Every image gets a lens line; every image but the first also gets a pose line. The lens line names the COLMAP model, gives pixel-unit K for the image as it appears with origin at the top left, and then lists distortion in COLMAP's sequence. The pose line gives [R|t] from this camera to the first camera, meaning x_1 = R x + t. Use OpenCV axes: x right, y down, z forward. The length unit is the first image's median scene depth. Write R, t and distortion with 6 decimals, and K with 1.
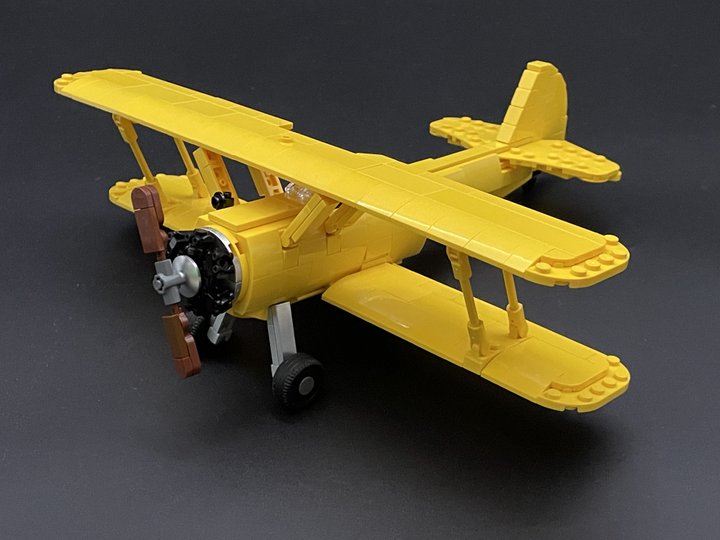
lens RADIAL K [[1104.9, 0, 360.0], [0, 1104.9, 266.9], [0, 0, 1]] dist [0.029059, 0.000000]
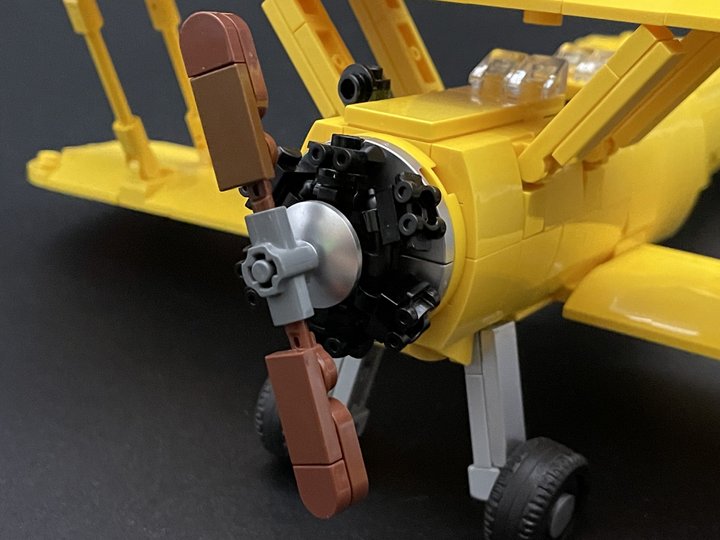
lens RADIAL K [[1139.0, 0, 360.0], [0, 1139.0, 274.9], [0, 0, 1]] dist [0.070896, 0.000000]
pose [[0.989670, -0.046279, 0.135691, -0.197688], [0.057105, 0.995394, -0.077006, 0.048073], [-0.131502, 0.083959, 0.987754, 0.601928]]
